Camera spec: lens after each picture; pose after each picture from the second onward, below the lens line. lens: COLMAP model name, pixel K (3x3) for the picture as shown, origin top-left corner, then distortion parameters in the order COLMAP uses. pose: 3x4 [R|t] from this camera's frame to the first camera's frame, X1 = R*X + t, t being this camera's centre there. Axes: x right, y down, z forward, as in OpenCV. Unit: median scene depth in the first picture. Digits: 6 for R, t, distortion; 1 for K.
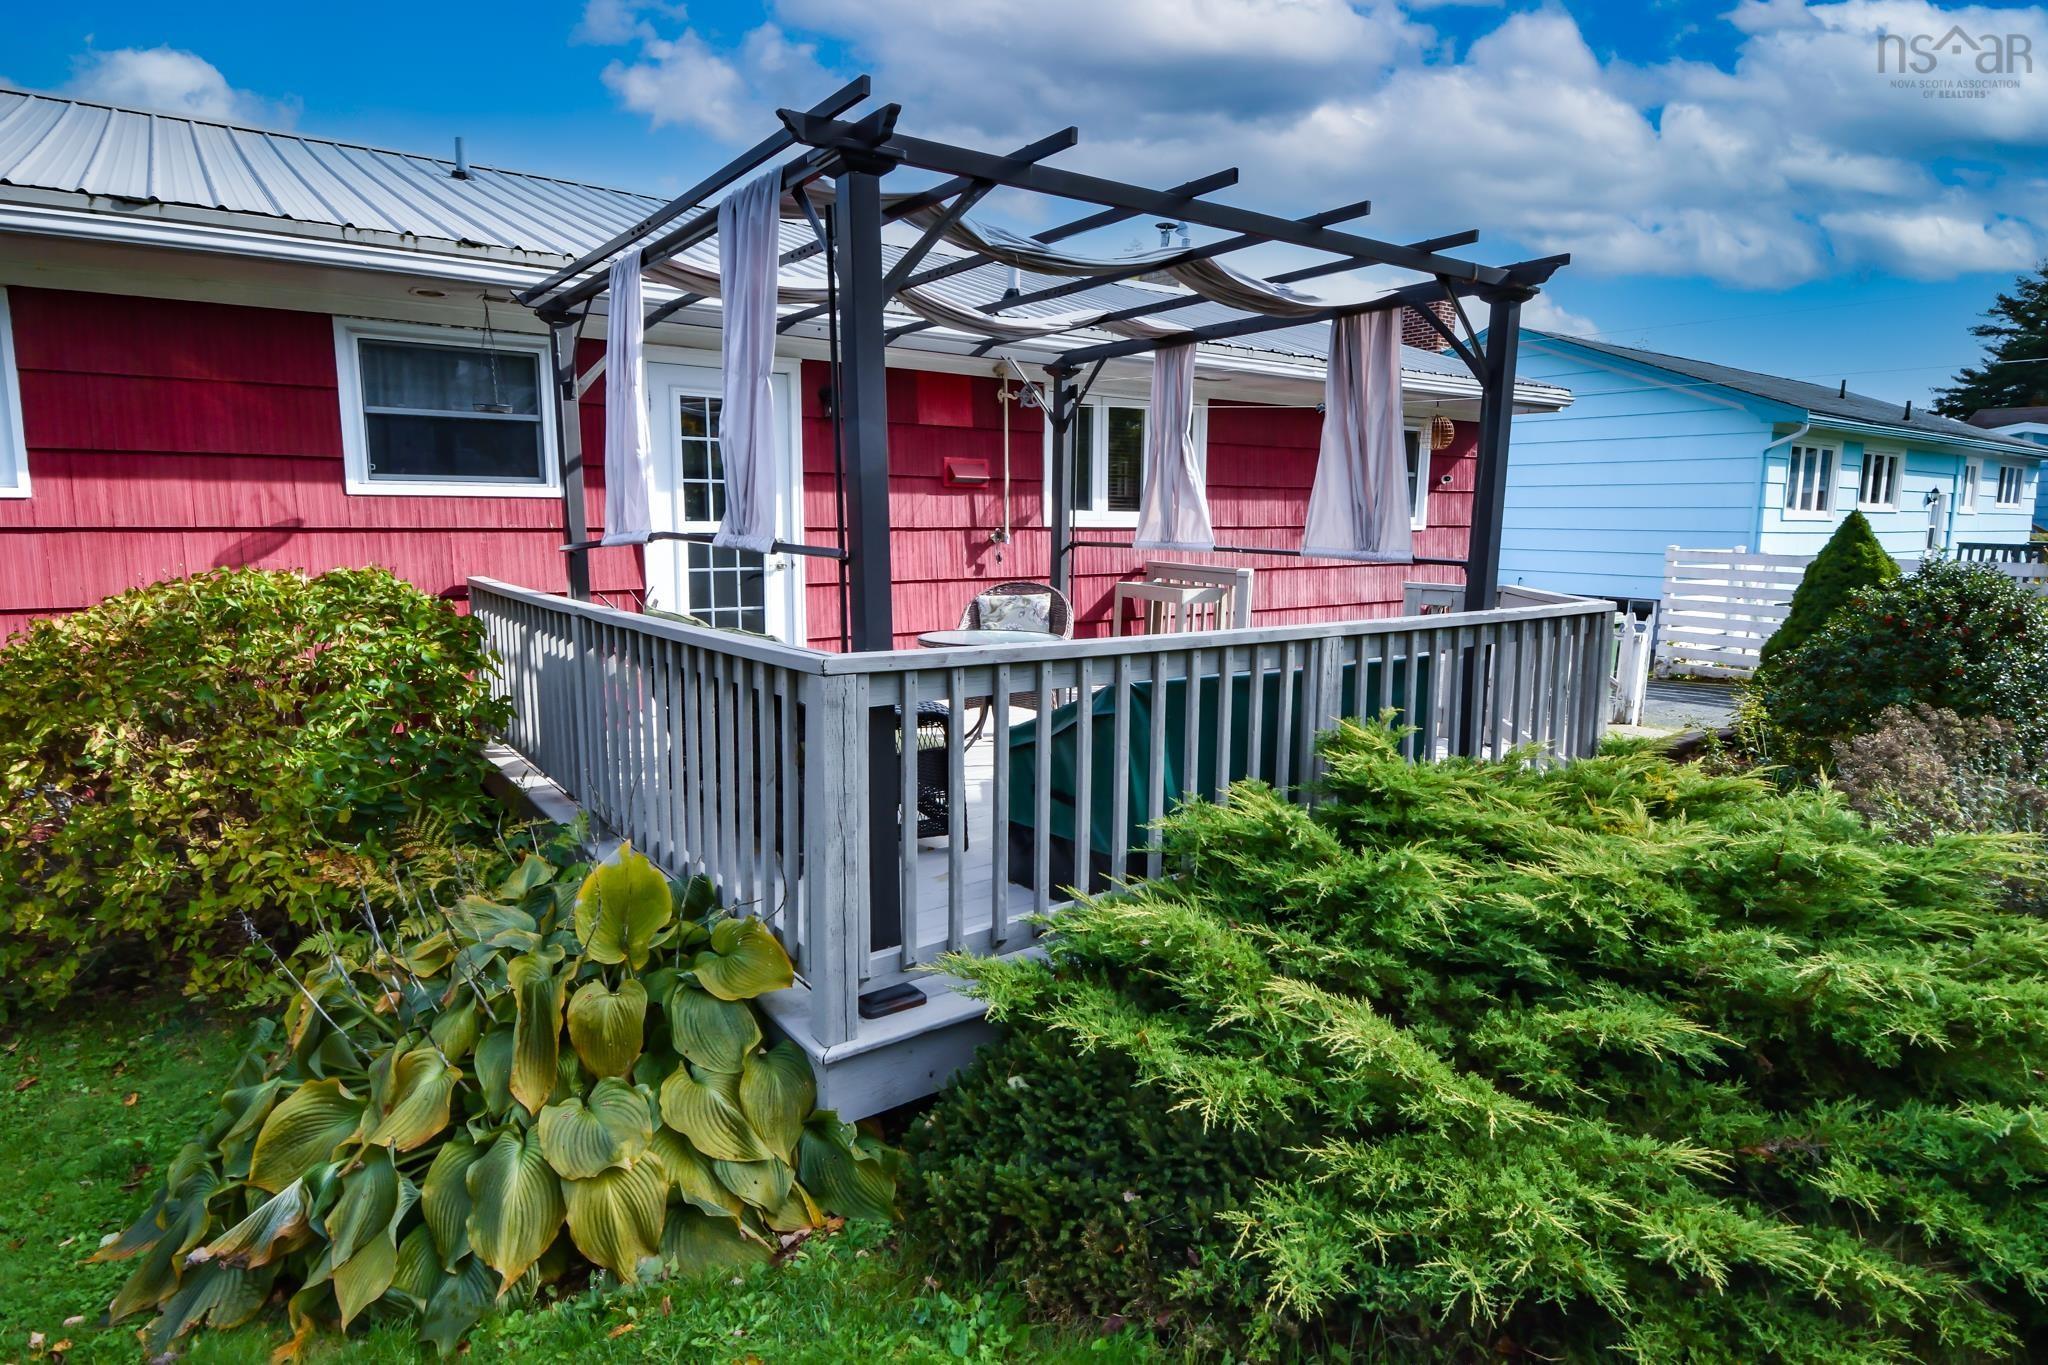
lens RADIAL K [[1112.0, 0, 1019.3], [0, 1112.0, 682.0], [0, 0, 1]] dist [-0.011510, -0.005467]
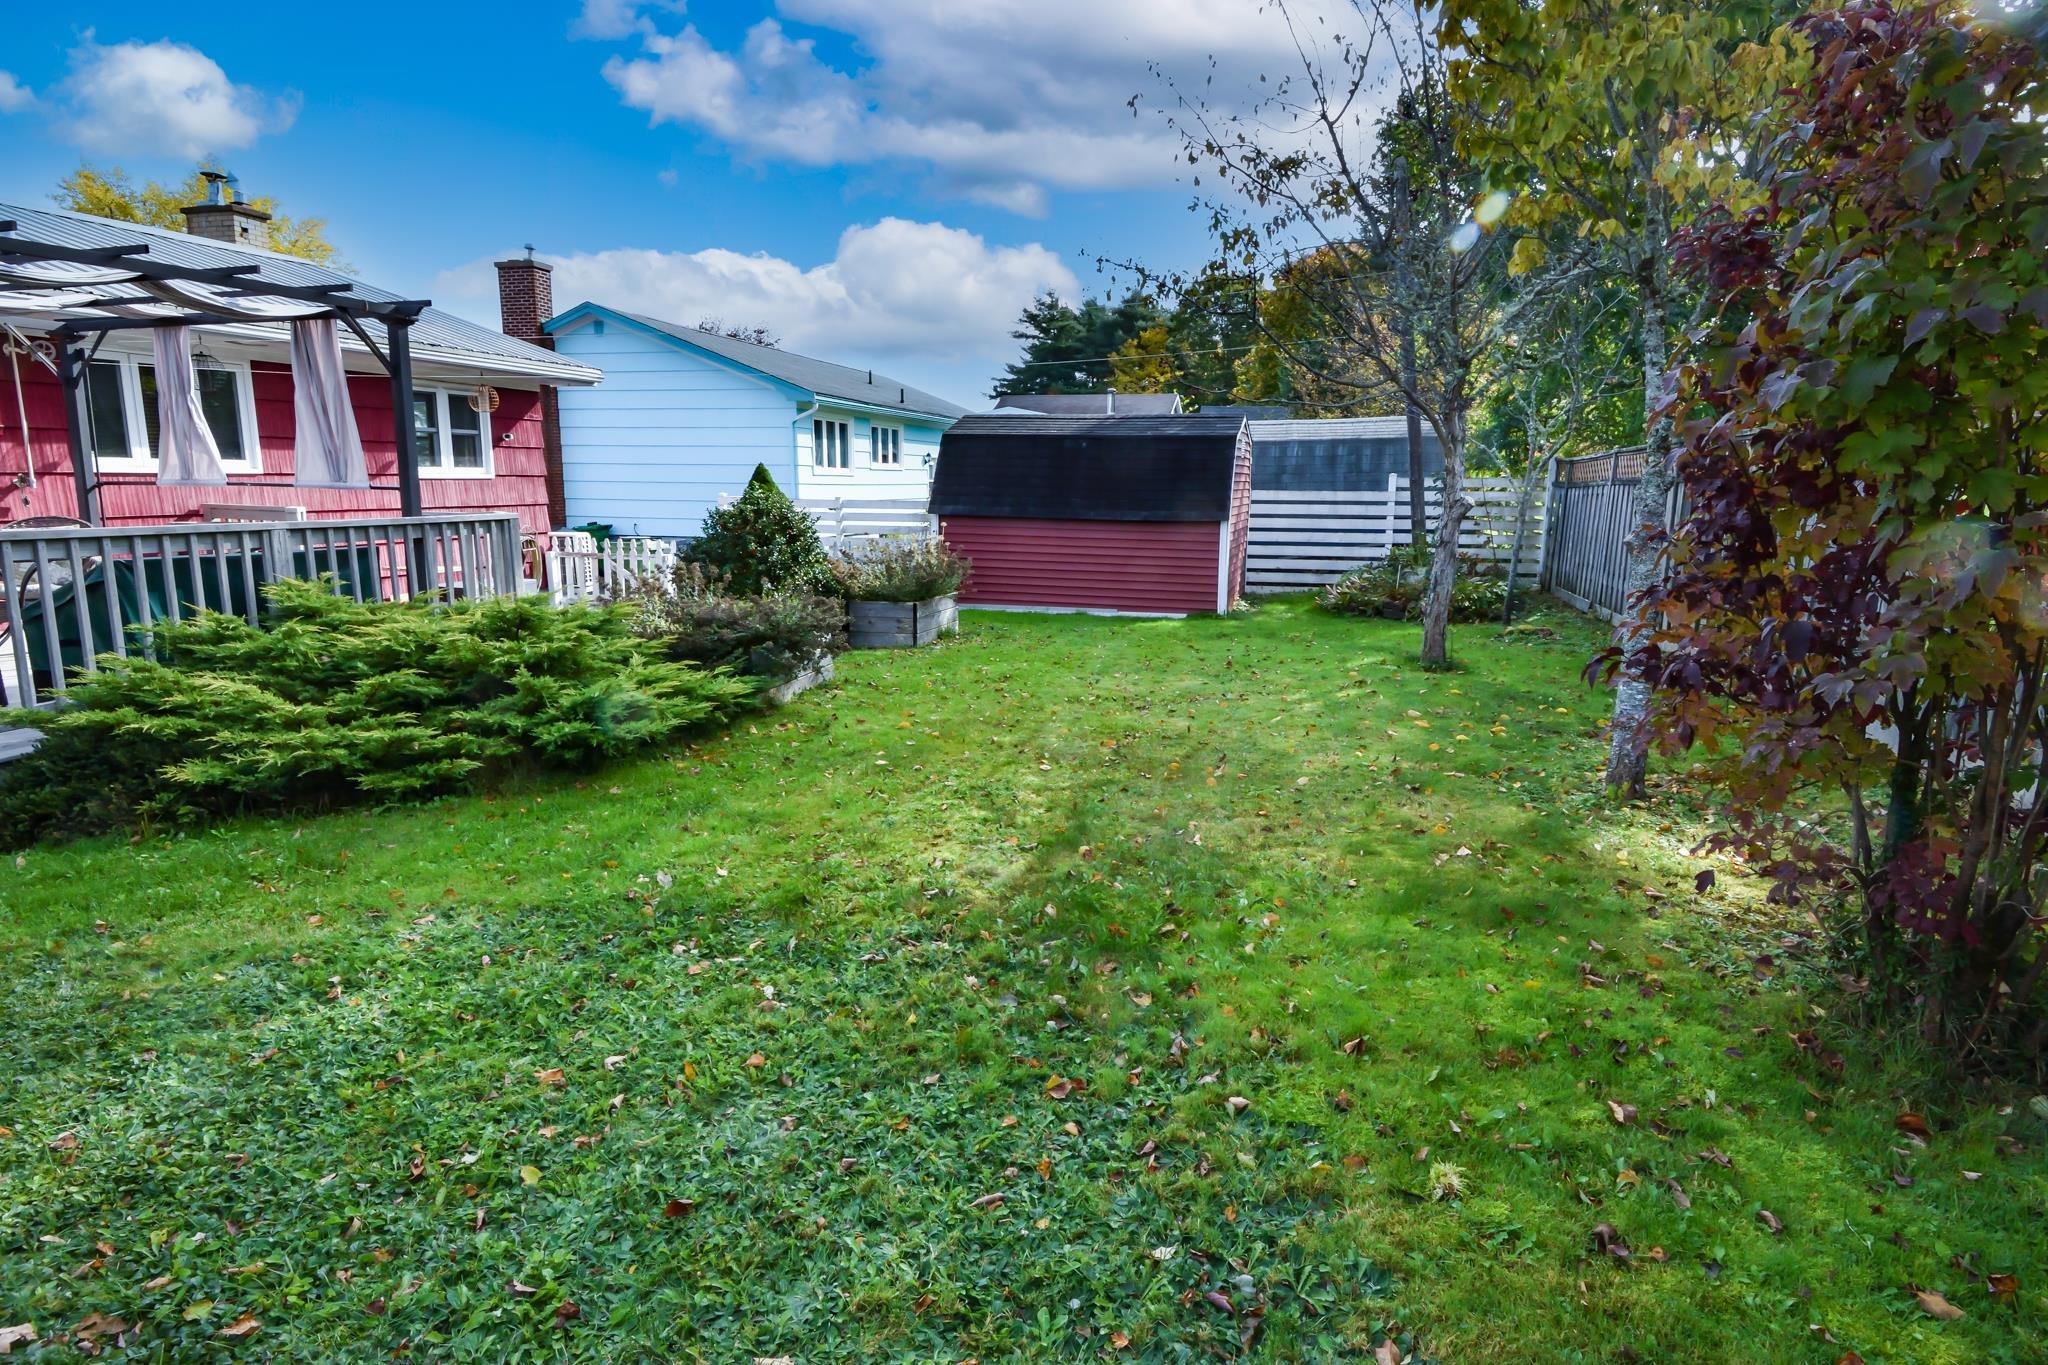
lens RADIAL K [[1112.0, 0, 1037.3], [0, 1112.0, 684.0], [0, 0, 1]] dist [-0.011510, -0.005467]
pose [[0.763554, -0.112730, 0.635828, 0.036079], [0.089714, 0.993614, 0.068429, 0.081610], [-0.639482, 0.004793, 0.768791, -0.449001]]
